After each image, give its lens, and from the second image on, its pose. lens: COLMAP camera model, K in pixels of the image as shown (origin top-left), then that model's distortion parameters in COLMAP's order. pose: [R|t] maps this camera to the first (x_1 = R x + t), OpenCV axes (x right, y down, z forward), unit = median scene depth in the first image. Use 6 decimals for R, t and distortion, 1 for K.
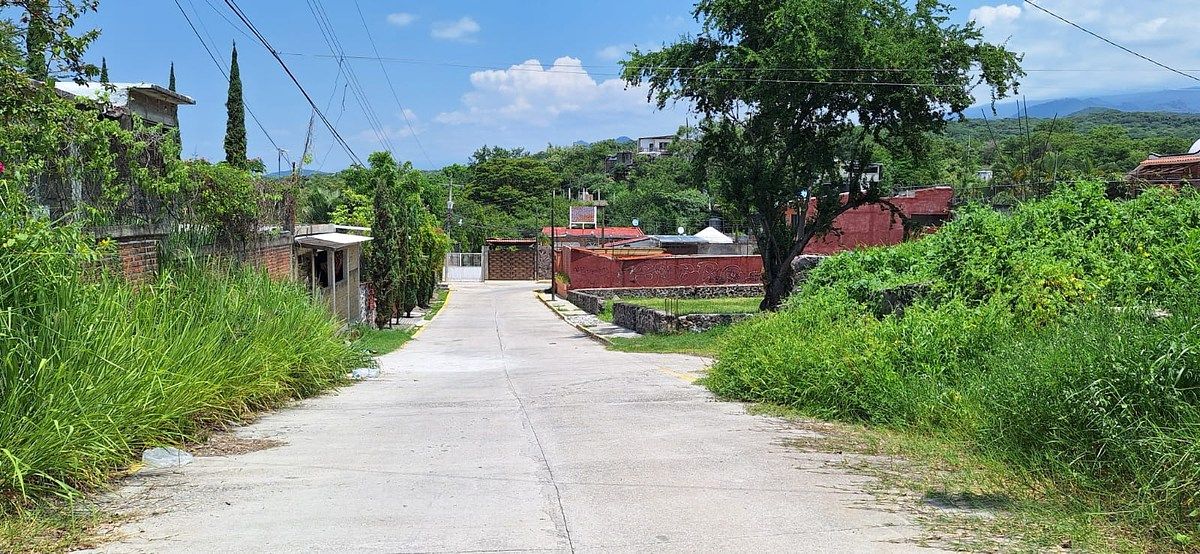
lens RADIAL K [[898.6, 0, 633.5], [0, 898.6, 305.1], [0, 0, 1]] dist [-0.007835, -0.010326]
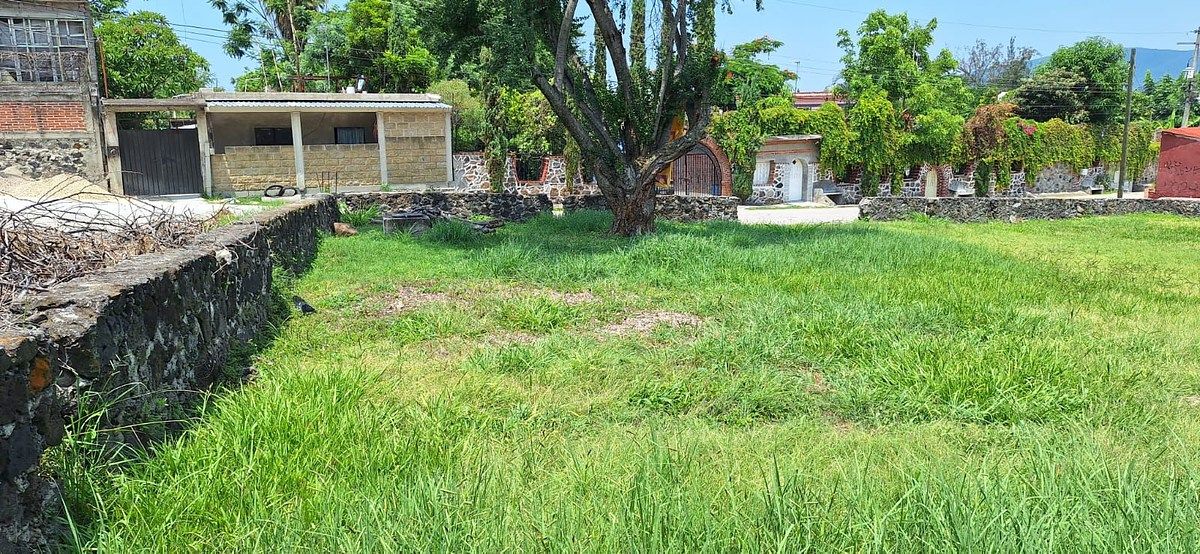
lens RADIAL K [[829.1, 0, 582.2], [0, 829.1, 271.2], [0, 0, 1]] dist [0.080666, -0.099243]
pose [[0.328867, 0.154234, -0.931696, 0.346228], [-0.075017, 0.987722, 0.137030, -0.016684], [0.941392, 0.024828, 0.336399, 0.426785]]
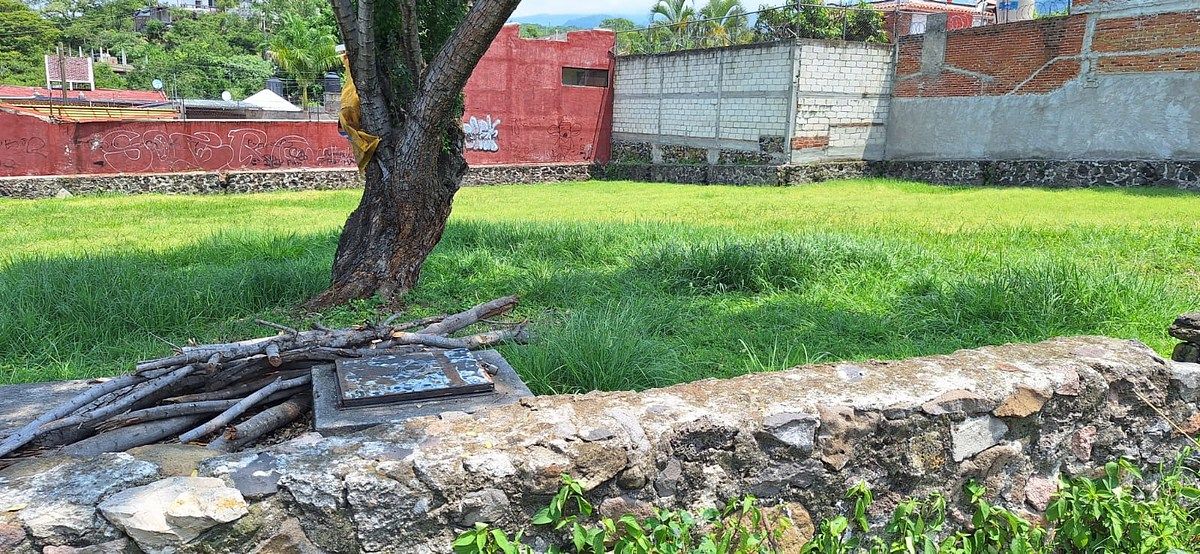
lens RADIAL K [[829.1, 0, 603.7], [0, 829.1, 285.5], [0, 0, 1]] dist [0.080666, -0.099243]
pose [[0.905956, -0.060964, 0.418959, 0.057641], [0.014696, 0.993510, 0.112788, -0.005759], [-0.423117, -0.096024, 0.900973, 0.402919]]
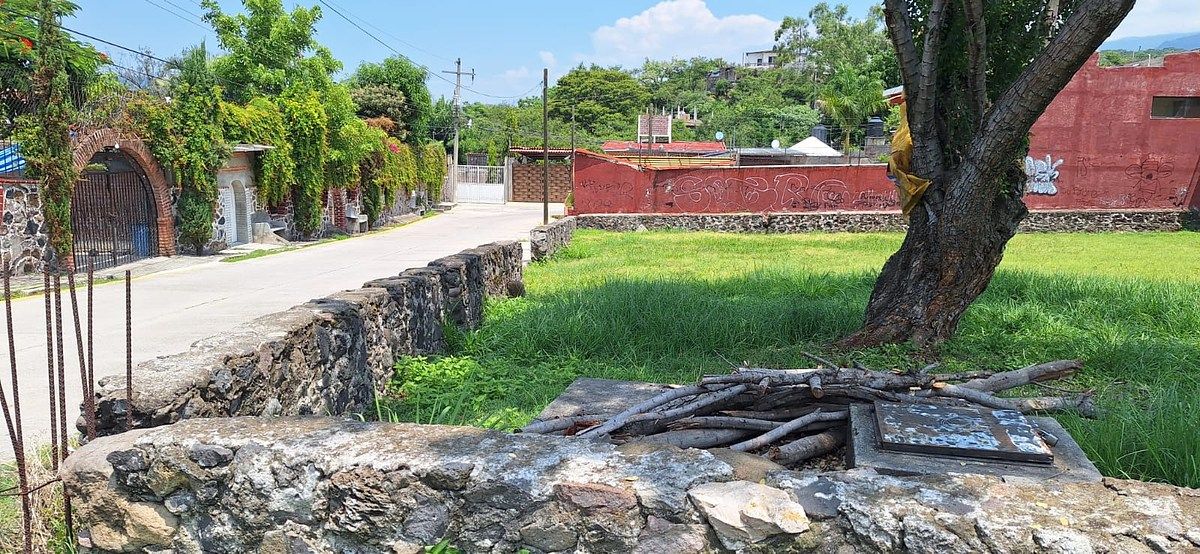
lens RADIAL K [[829.1, 0, 595.6], [0, 829.1, 288.2], [0, 0, 1]] dist [0.080666, -0.099243]
pose [[0.983076, 0.037491, -0.179318, 0.055564], [-0.025468, 0.997299, 0.068887, -0.005706], [0.181417, -0.063154, 0.981376, 0.402188]]
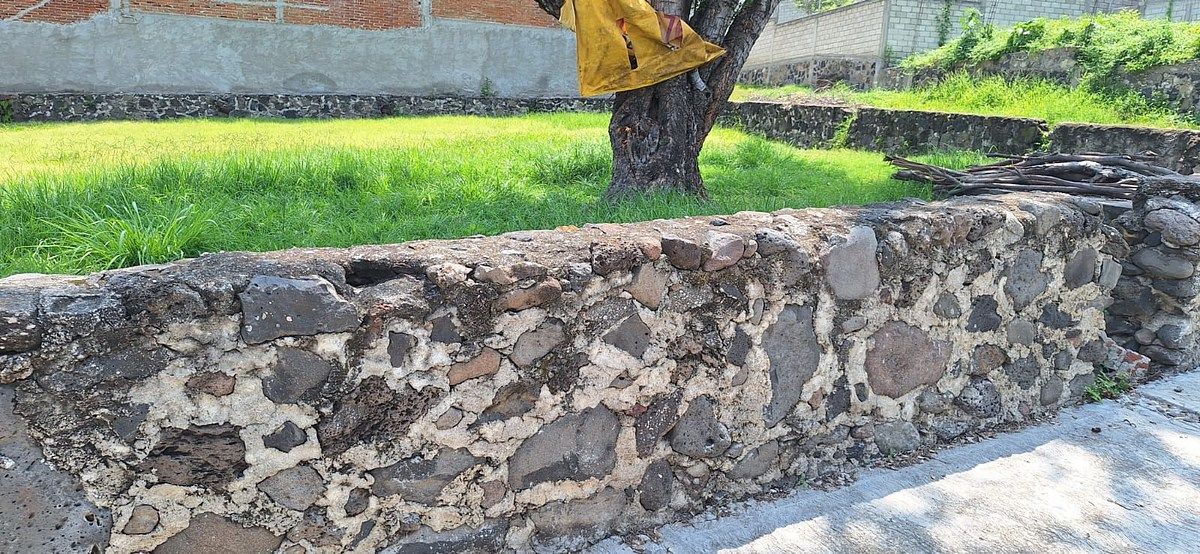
lens RADIAL K [[829.1, 0, 611.2], [0, 829.1, 281.1], [0, 0, 1]] dist [0.080666, -0.099243]
pose [[-0.358048, -0.189805, 0.914208, -0.041077], [0.037821, 0.975368, 0.217316, -0.007679], [-0.932937, 0.112386, -0.342050, 0.593726]]
